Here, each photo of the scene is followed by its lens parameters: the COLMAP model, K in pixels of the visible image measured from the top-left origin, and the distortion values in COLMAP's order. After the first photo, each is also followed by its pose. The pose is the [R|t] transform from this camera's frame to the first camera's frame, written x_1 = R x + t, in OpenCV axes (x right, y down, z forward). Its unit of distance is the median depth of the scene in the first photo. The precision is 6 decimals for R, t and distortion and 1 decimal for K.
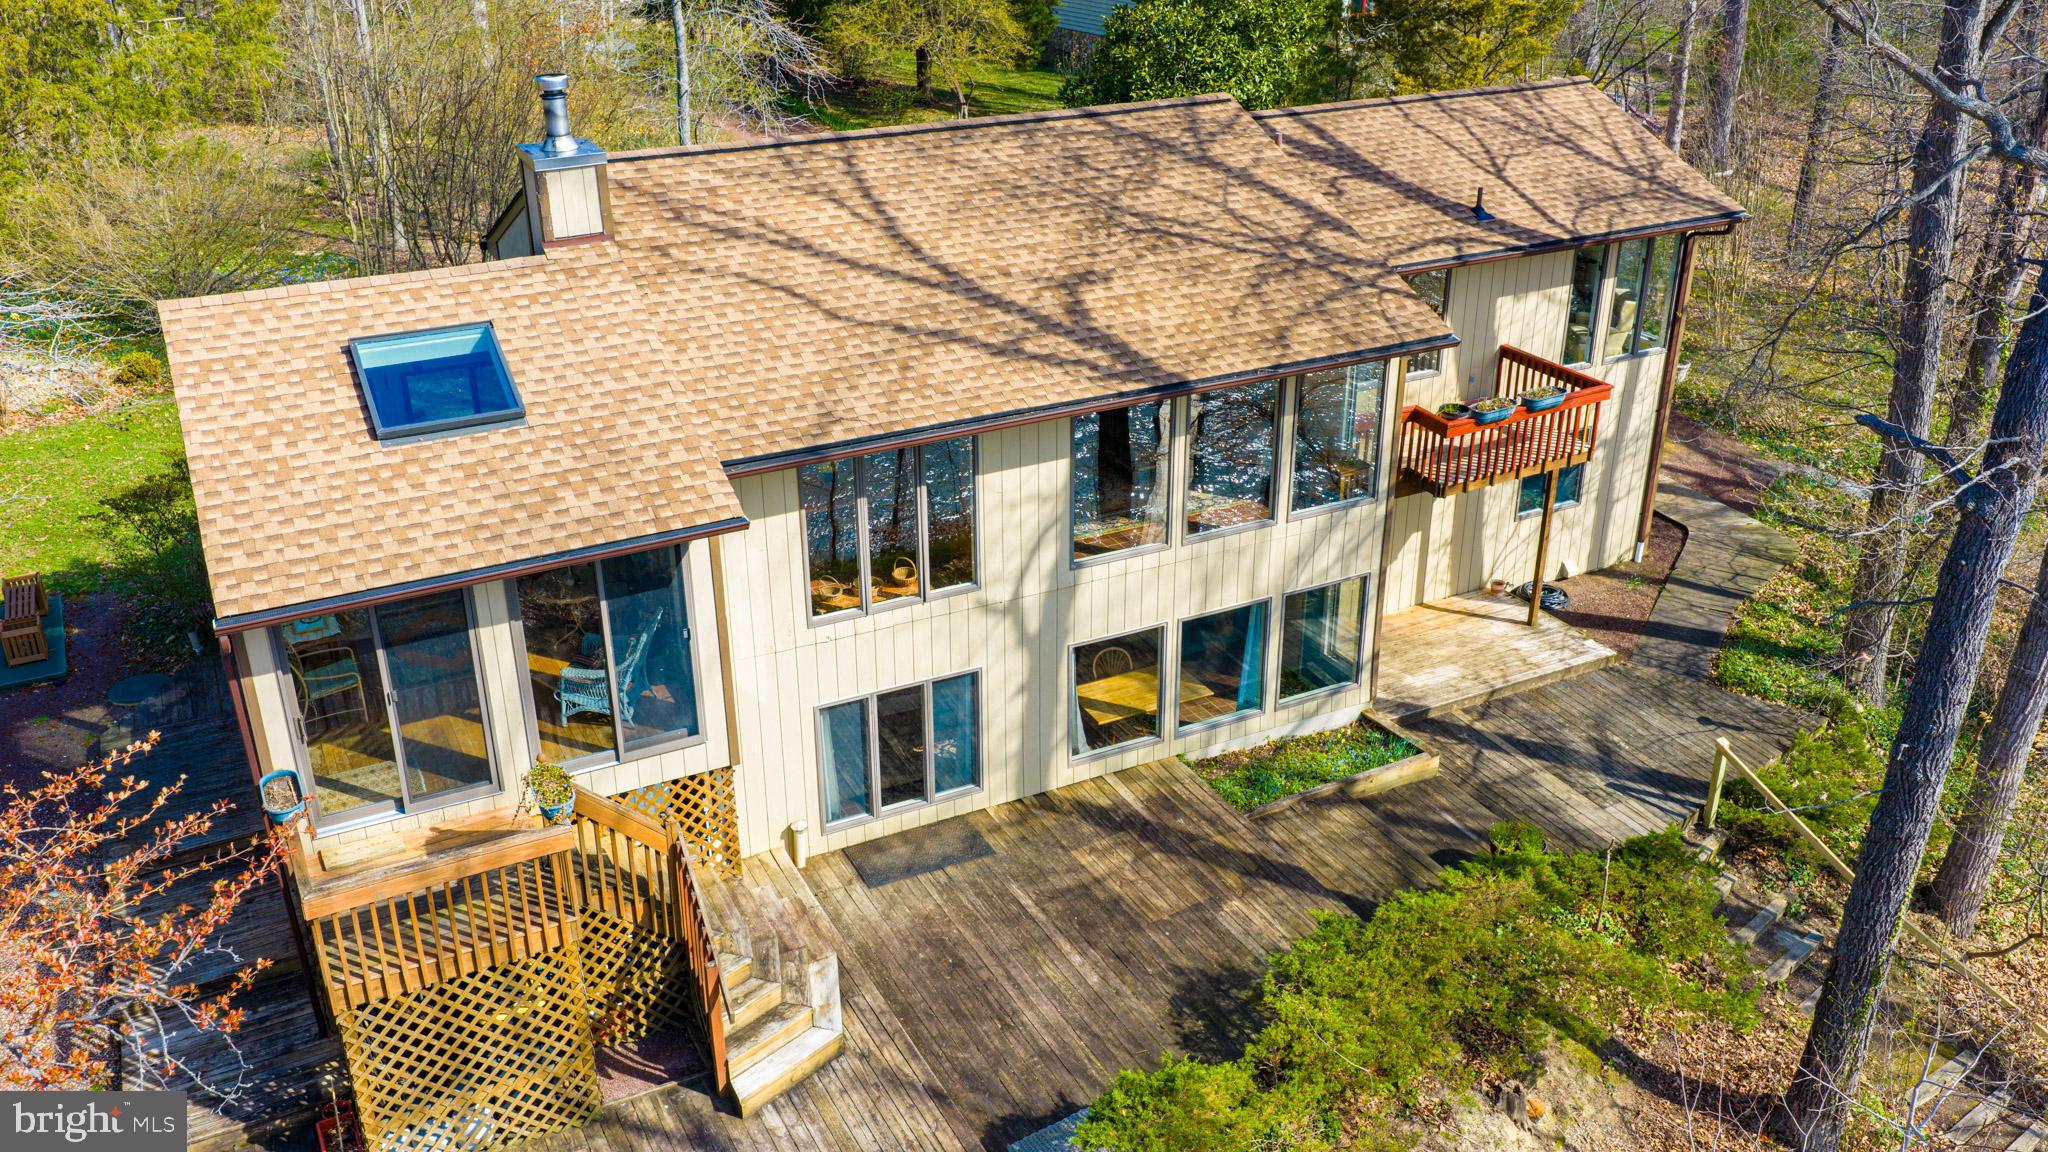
lens RADIAL K [[1701.0, 0, 1024.0], [0, 1701.0, 576.0], [0, 0, 1]] dist [0.002233, -0.007531]
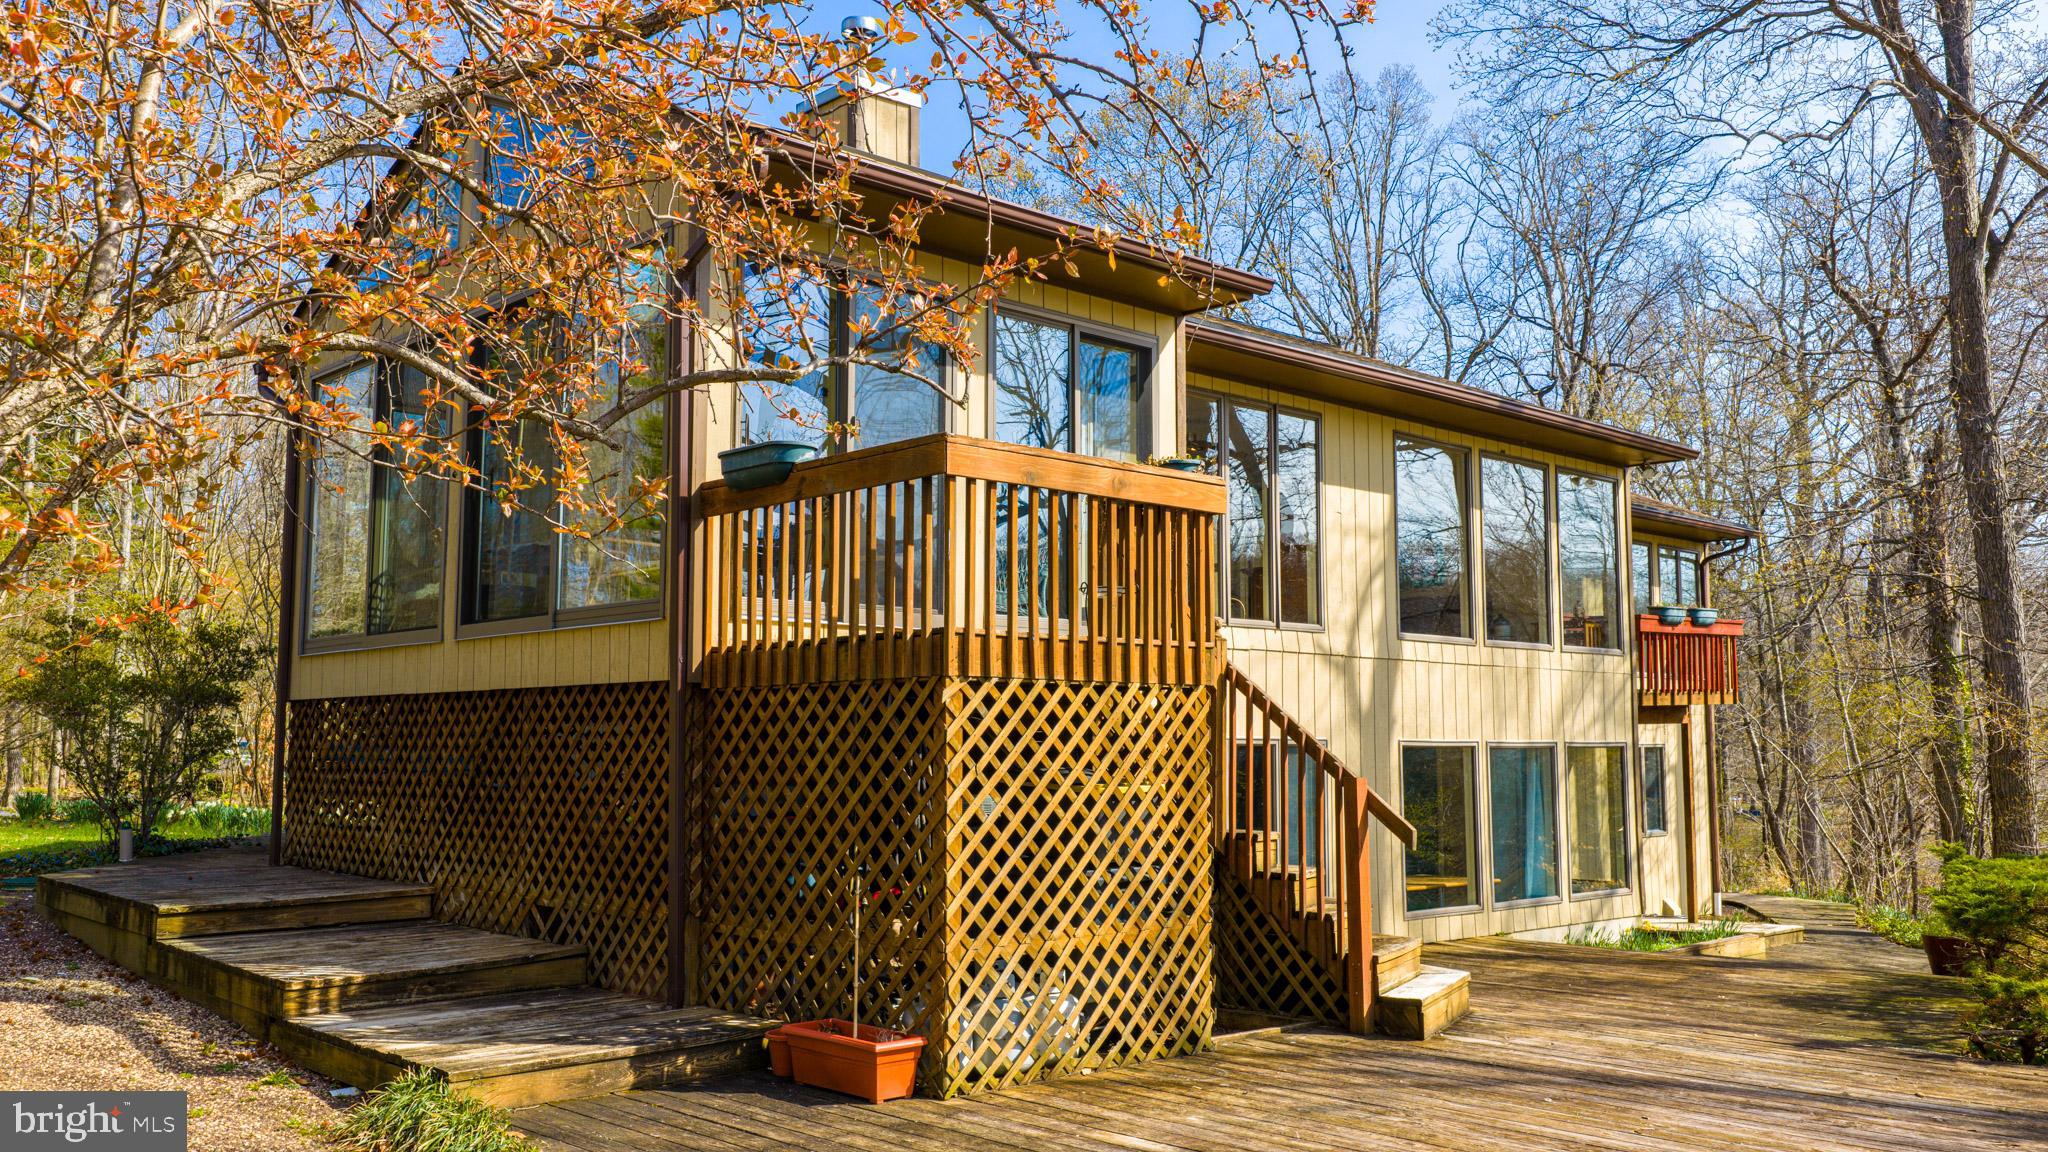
lens RADIAL K [[1737.1, 0, 1024.0], [0, 1737.1, 576.0], [0, 0, 1]] dist [-0.001914, -0.003988]
pose [[0.959648, 0.032199, 0.279354, -0.374934], [0.117569, 0.856488, -0.502600, 0.365432], [-0.255447, 0.515162, 0.818141, 0.329850]]
